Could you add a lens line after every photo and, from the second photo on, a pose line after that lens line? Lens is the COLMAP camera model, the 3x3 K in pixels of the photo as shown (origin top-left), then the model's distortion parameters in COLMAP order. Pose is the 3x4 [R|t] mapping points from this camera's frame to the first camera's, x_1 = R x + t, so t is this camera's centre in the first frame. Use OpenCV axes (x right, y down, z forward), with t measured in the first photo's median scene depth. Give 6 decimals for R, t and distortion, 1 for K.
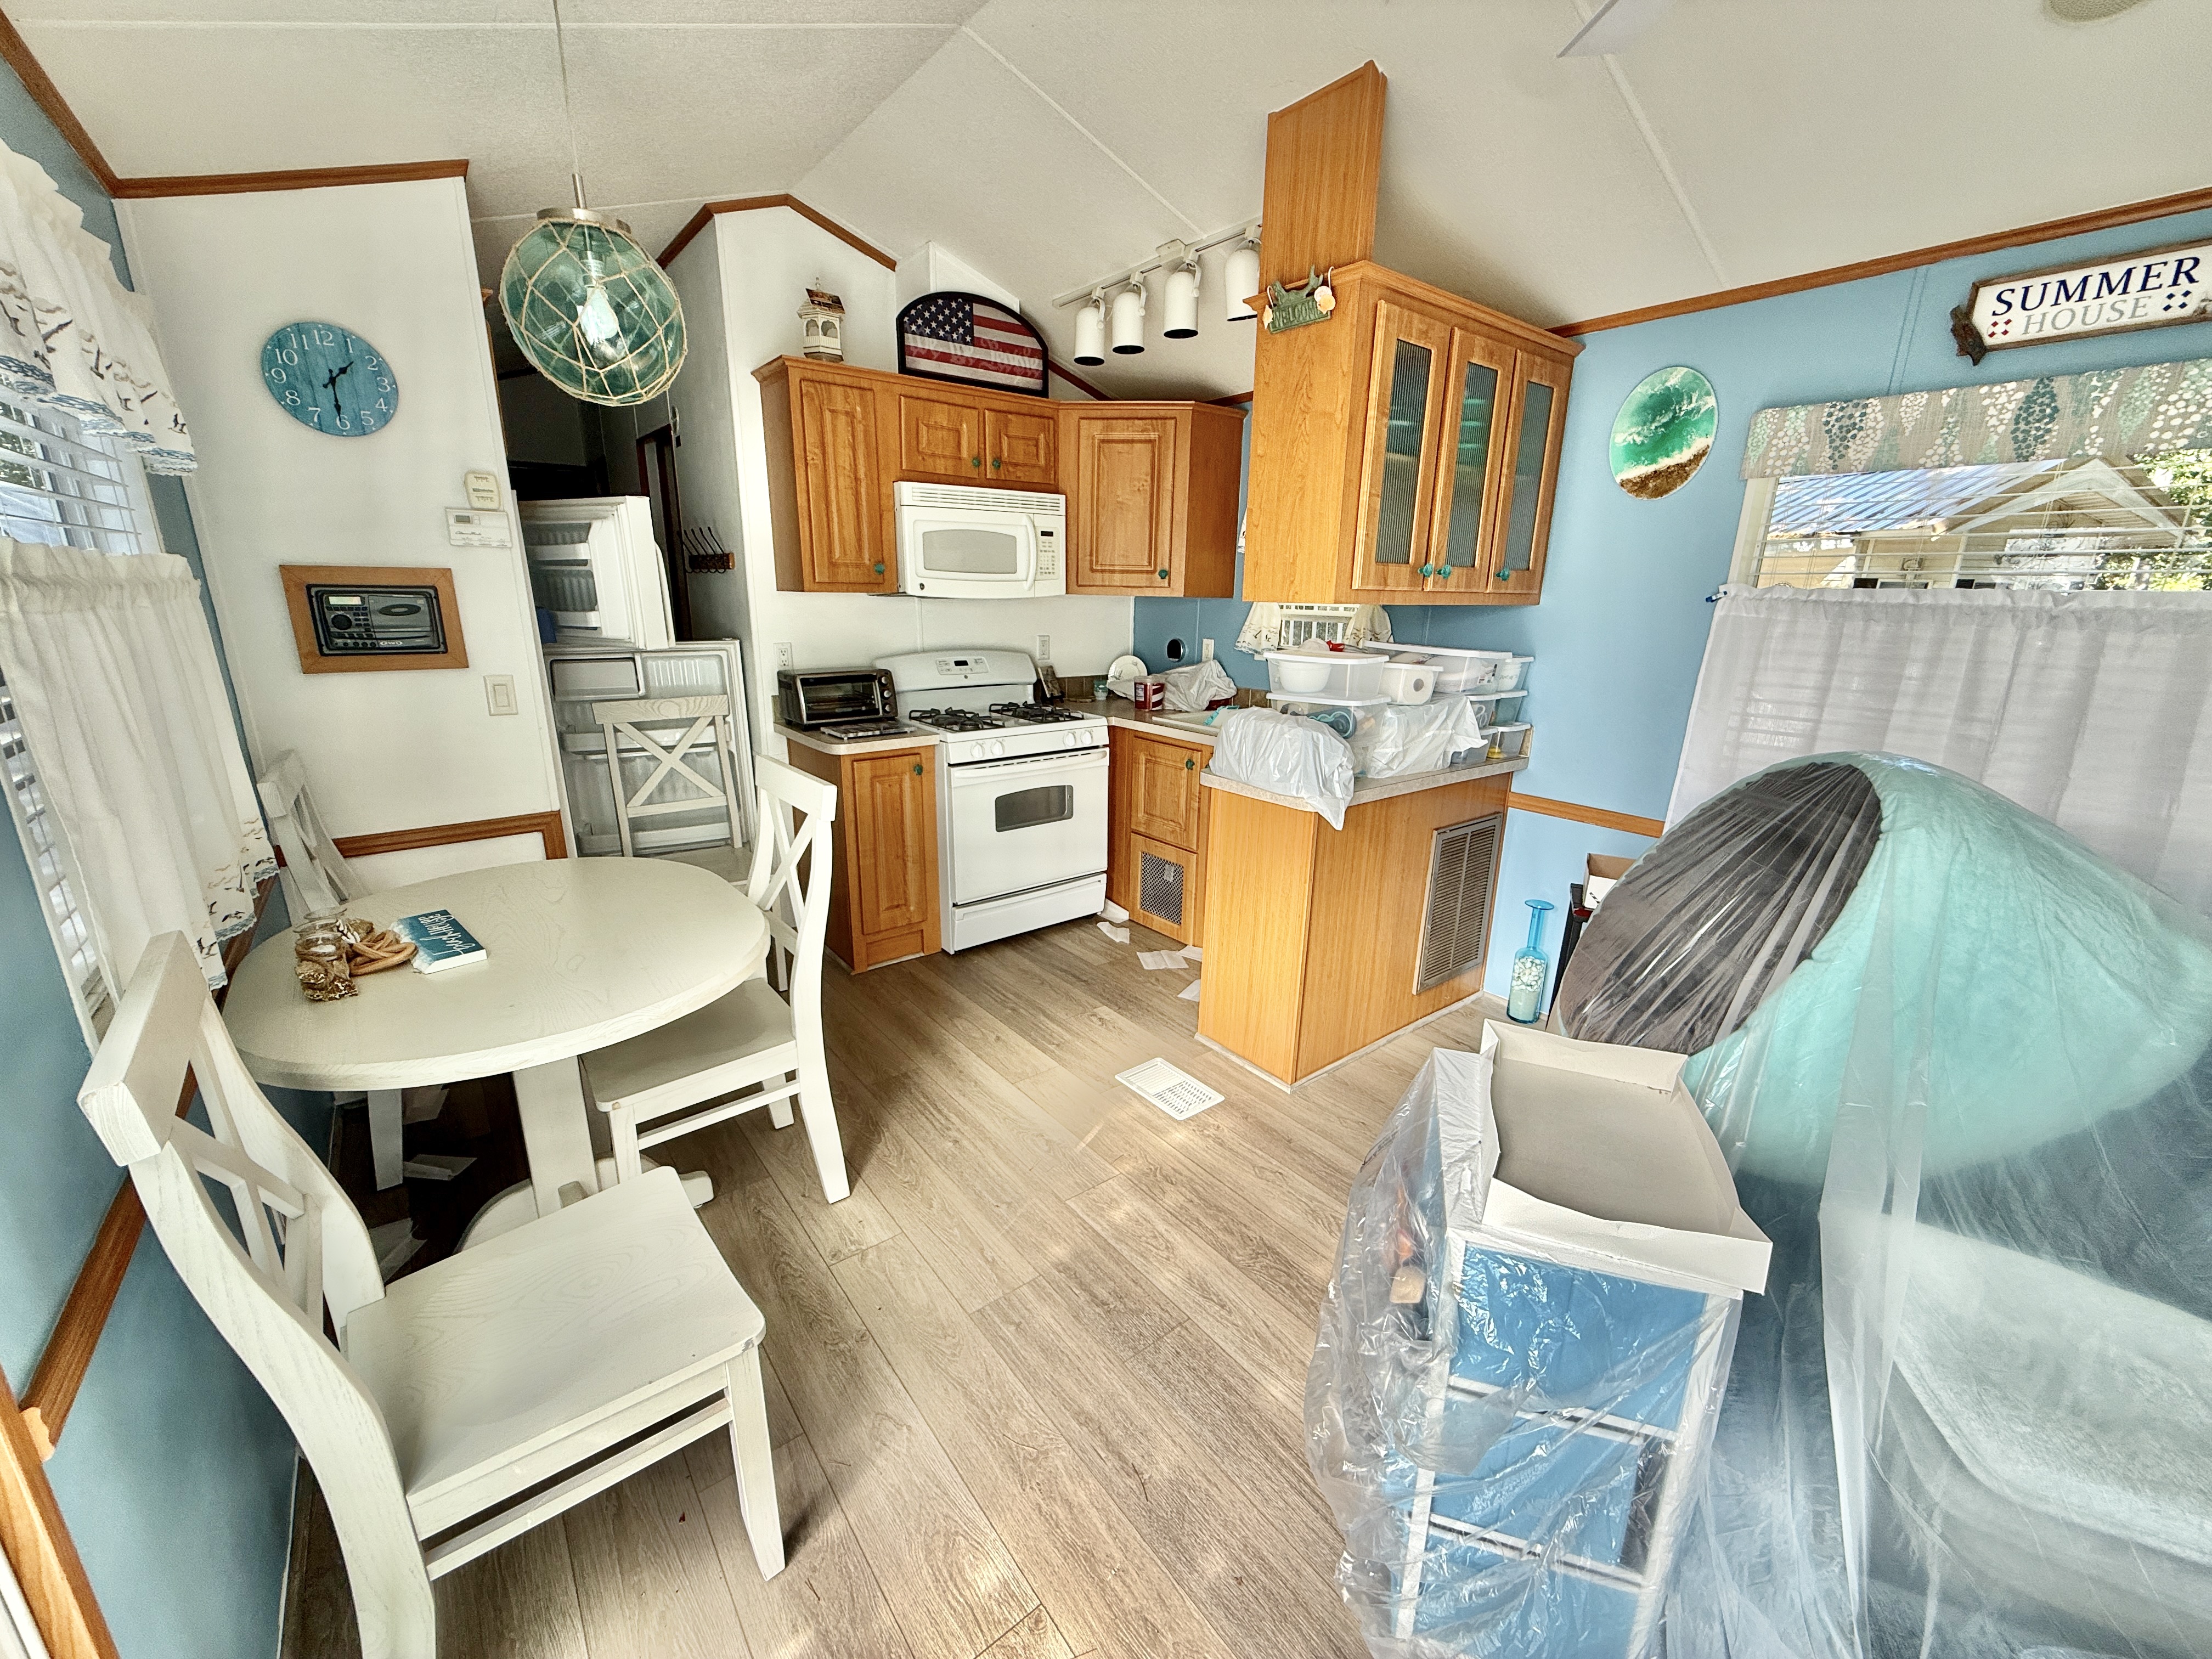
lens RADIAL K [[877.7, 0, 1106.0], [0, 877.7, 829.5], [0, 0, 1]] dist [-0.000671, 0.000462]
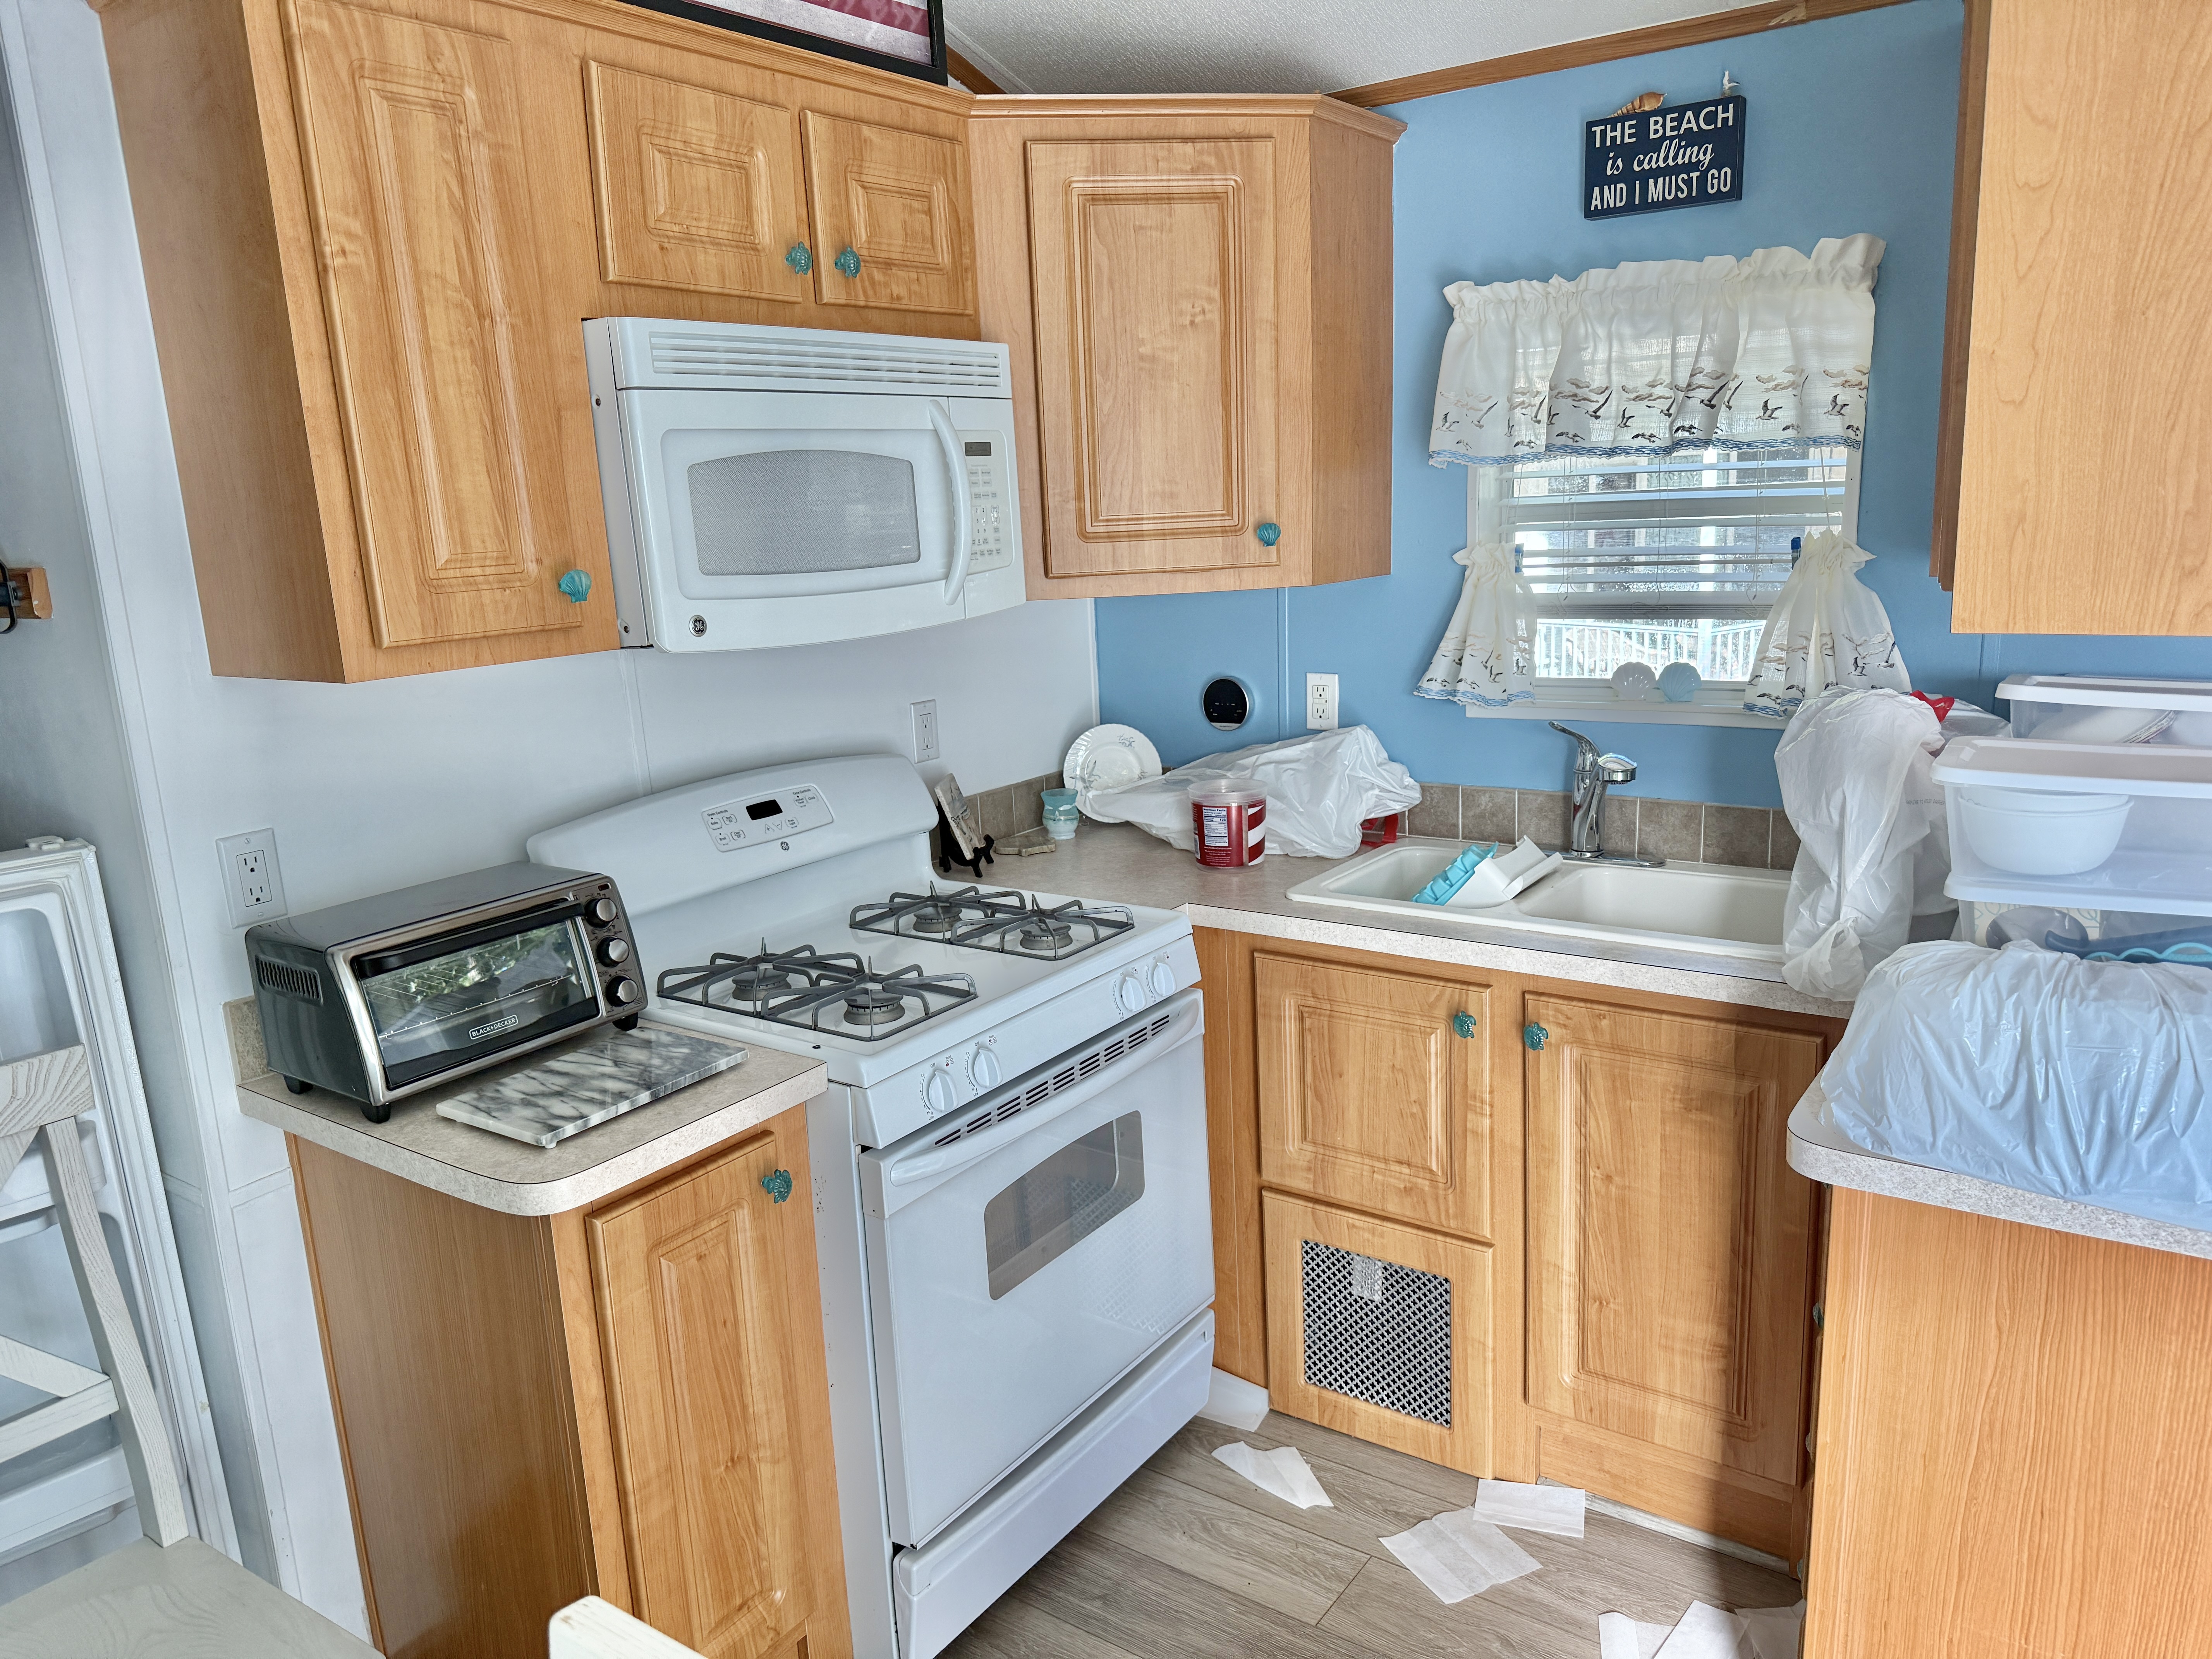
lens RADIAL K [[1554.3, 0, 1107.1], [0, 1554.3, 850.3], [0, 0, 1]] dist [0.066517, -0.115392]
pose [[0.958345, -0.121065, 0.258687, -0.230139], [0.133877, 0.990467, -0.032433, -0.155114], [-0.252295, 0.065714, 0.965417, 0.401248]]
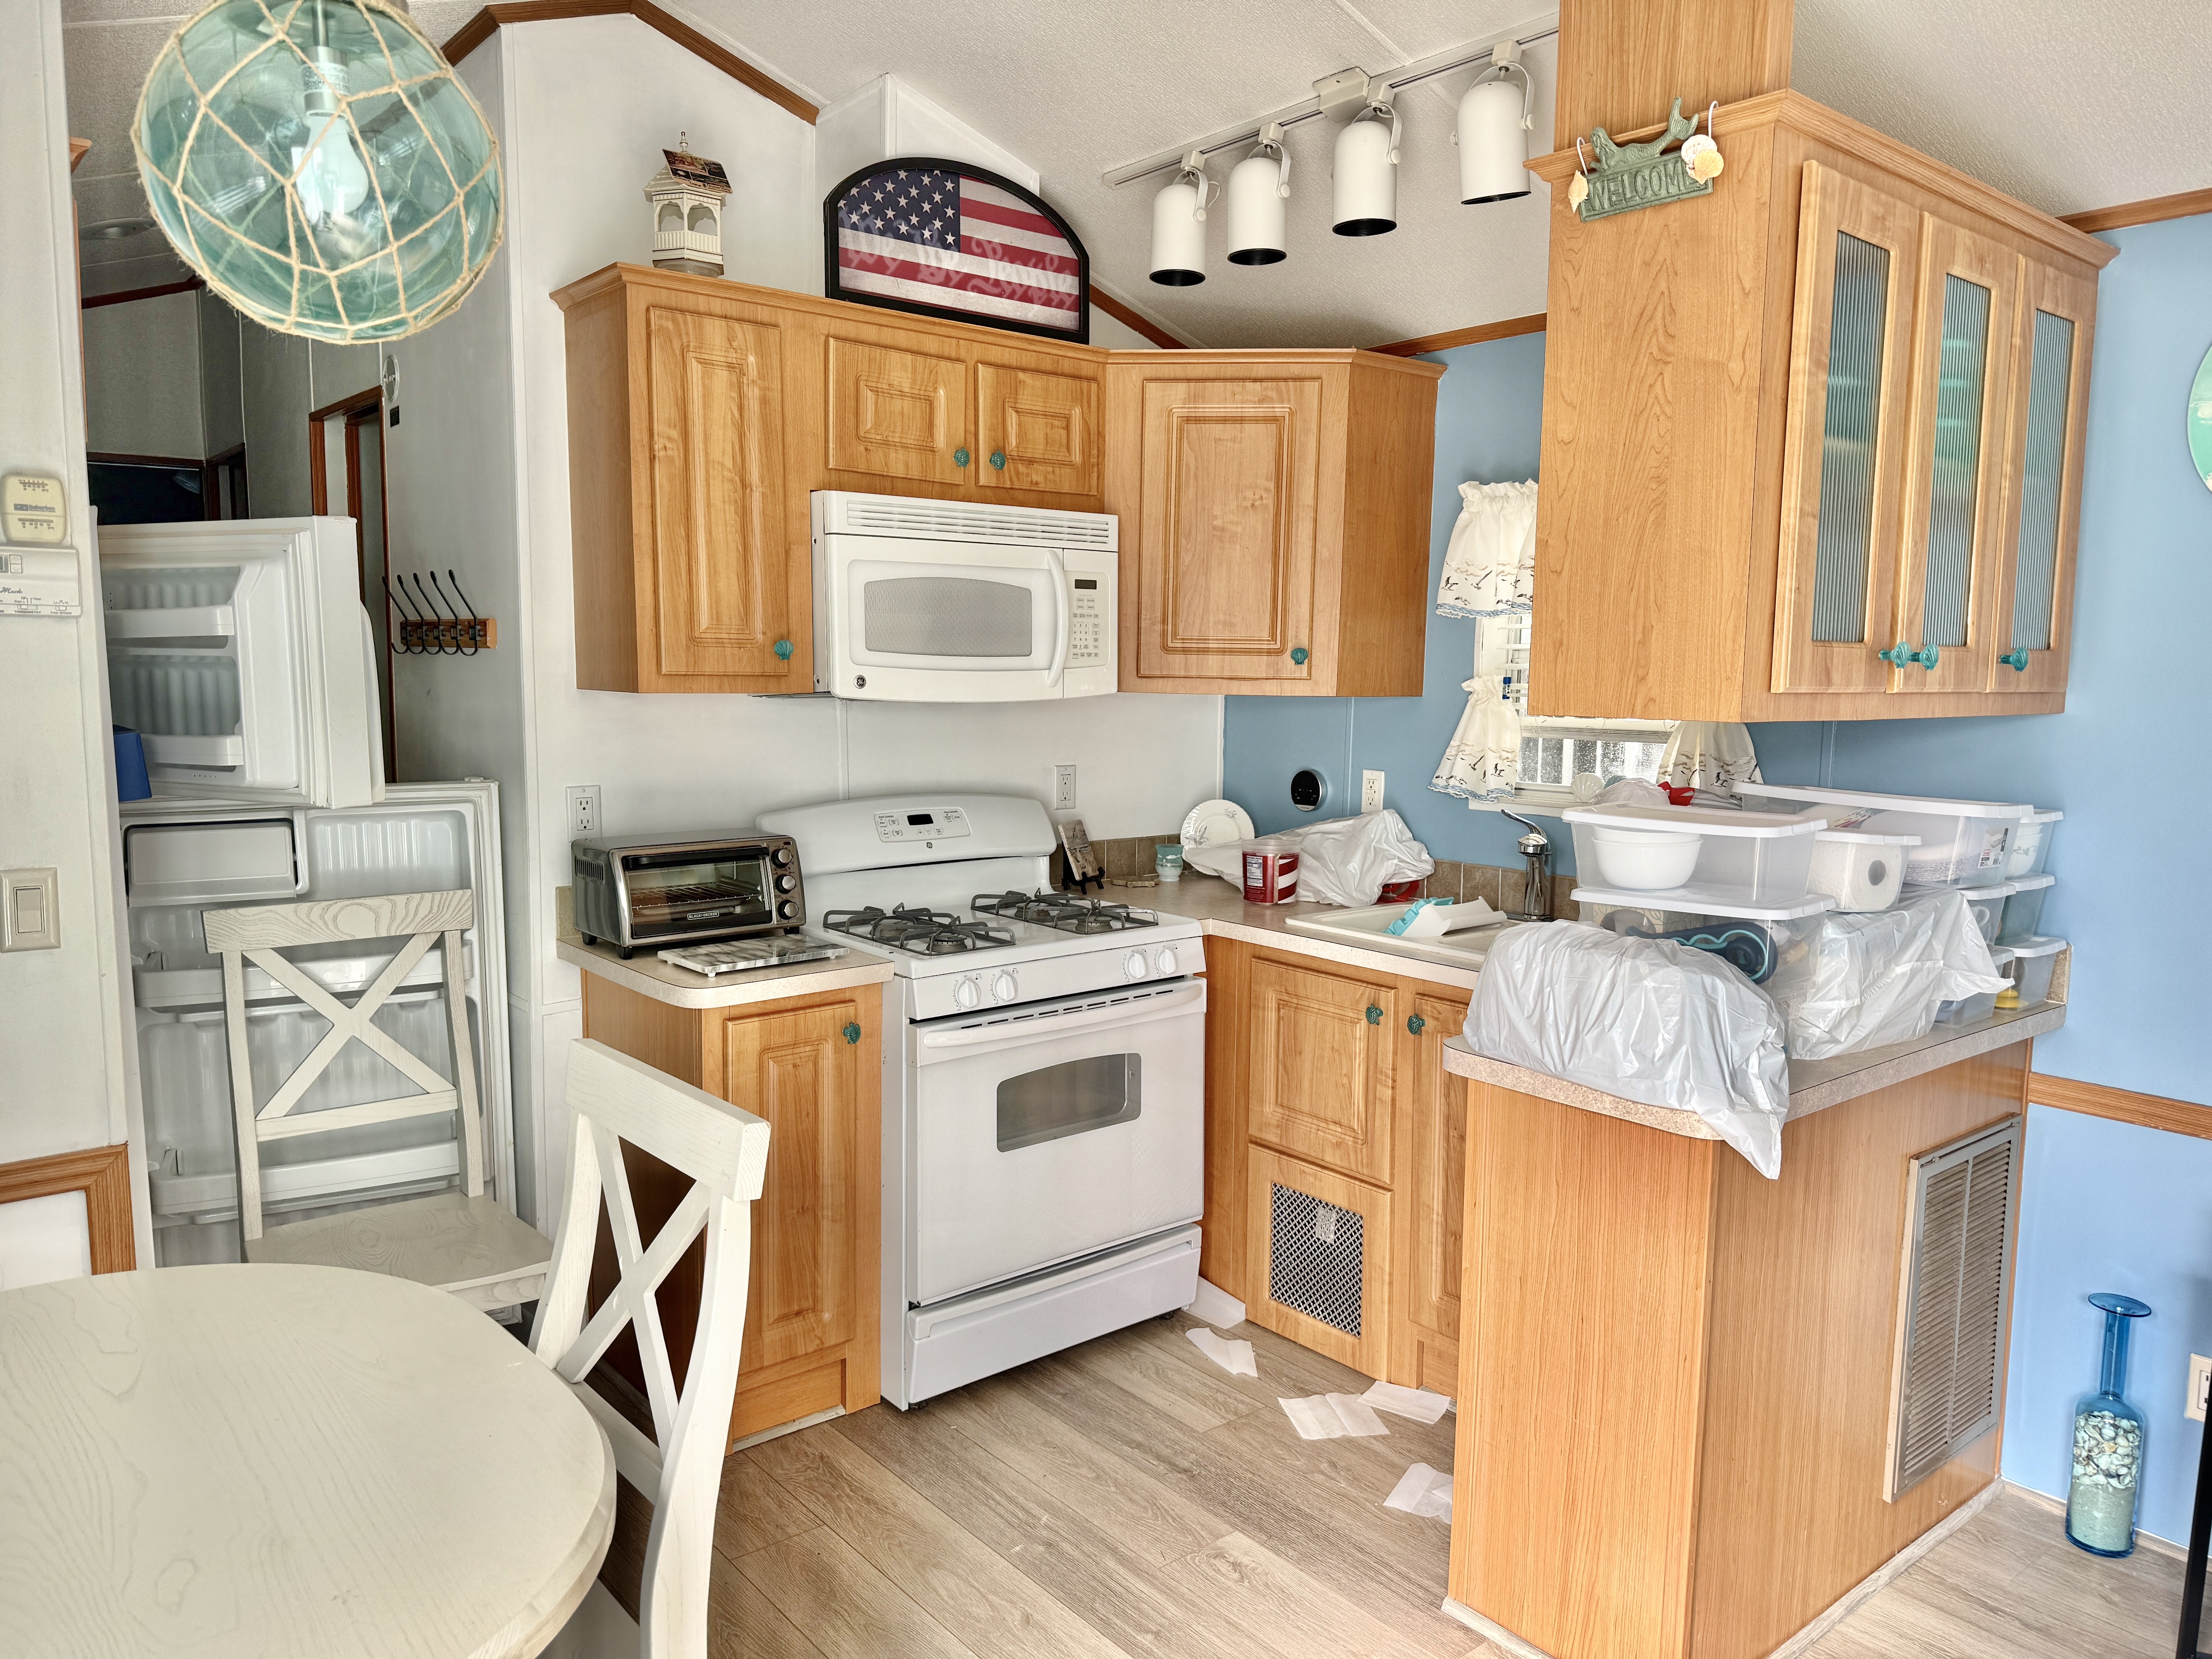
lens RADIAL K [[1544.3, 0, 1114.1], [0, 1544.3, 836.7], [0, 0, 1]] dist [0.076357, -0.104262]
pose [[0.999616, -0.006323, 0.026997, -0.085080], [0.010401, 0.988061, -0.153709, -0.041113], [-0.025703, 0.153931, 0.987747, 0.095888]]
